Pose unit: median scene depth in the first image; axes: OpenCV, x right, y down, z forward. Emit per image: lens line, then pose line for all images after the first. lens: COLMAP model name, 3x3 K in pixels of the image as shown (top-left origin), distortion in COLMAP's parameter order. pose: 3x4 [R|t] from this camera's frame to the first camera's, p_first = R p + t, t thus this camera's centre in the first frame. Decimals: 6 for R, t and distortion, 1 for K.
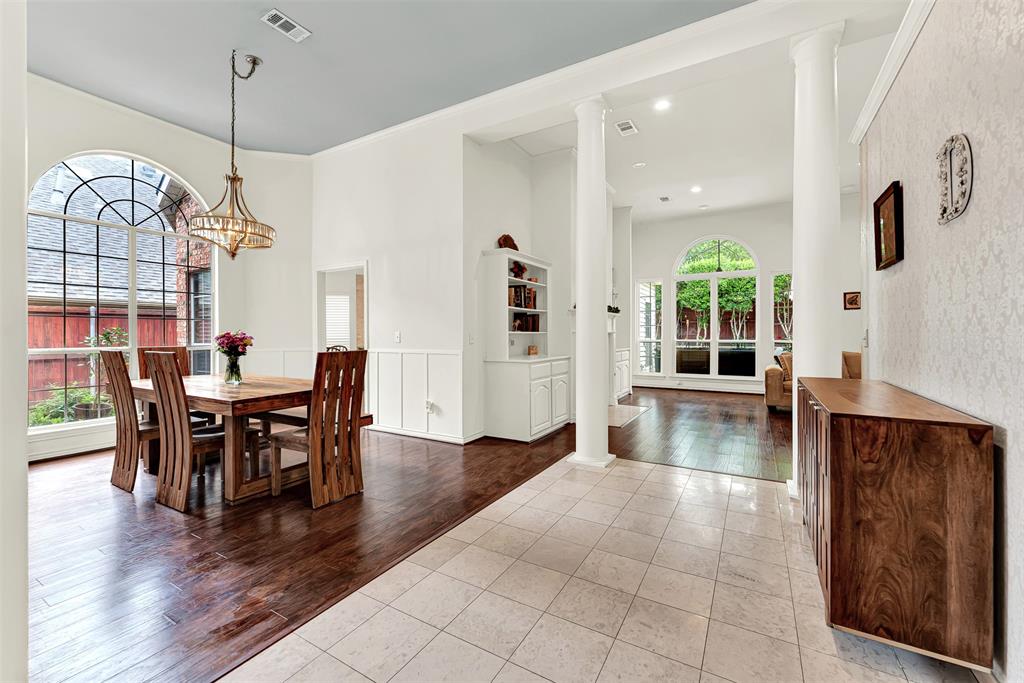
lens RADIAL K [[416.3, 0, 514.0], [0, 416.3, 334.5], [0, 0, 1]] dist [-0.001222, 0.000383]
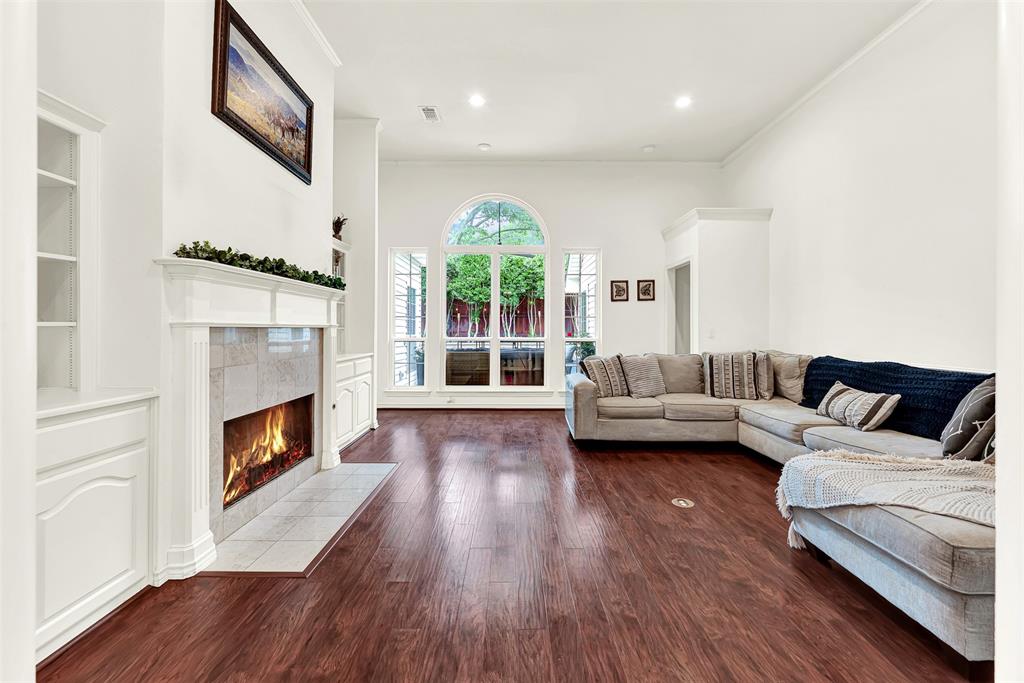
lens RADIAL K [[418.8, 0, 512.6], [0, 418.8, 328.5], [0, 0, 1]] dist [0.000379, 0.000061]
pose [[0.863942, 0.004784, 0.503568, 0.210187], [-0.003583, 0.999988, -0.003354, -0.001403], [-0.503578, 0.001094, 0.863949, 0.533849]]
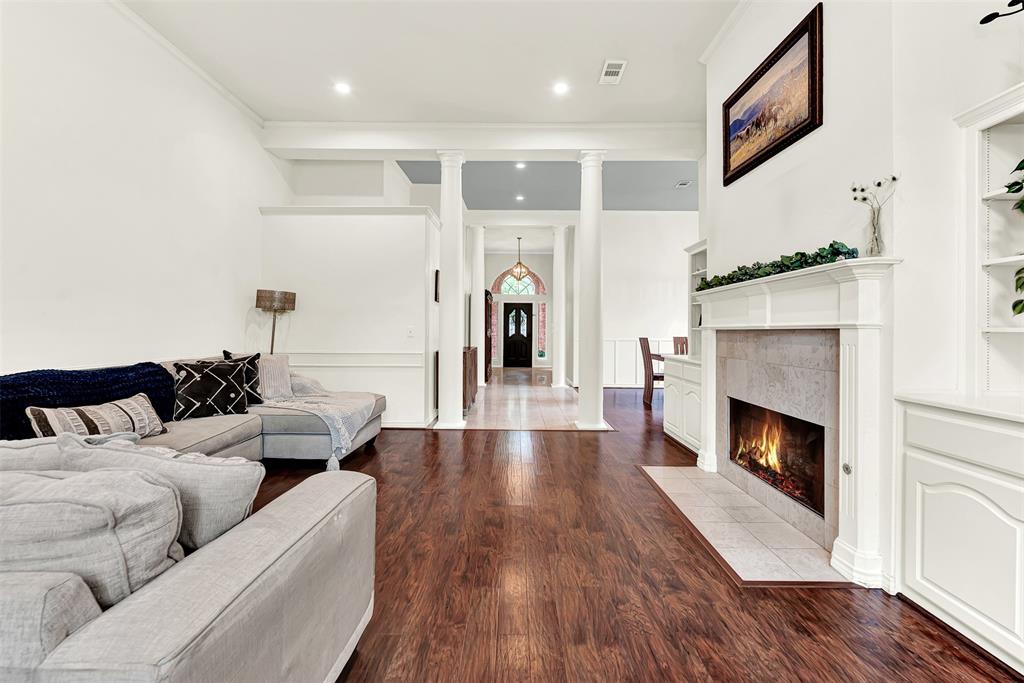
lens RADIAL K [[418.8, 0, 512.6], [0, 418.8, 328.5], [0, 0, 1]] dist [0.000379, 0.000061]
pose [[-0.868851, -0.001695, -0.495070, 0.733440], [-0.001062, 0.999998, -0.001560, -0.003116], [0.495072, -0.000830, -0.868852, 1.409055]]
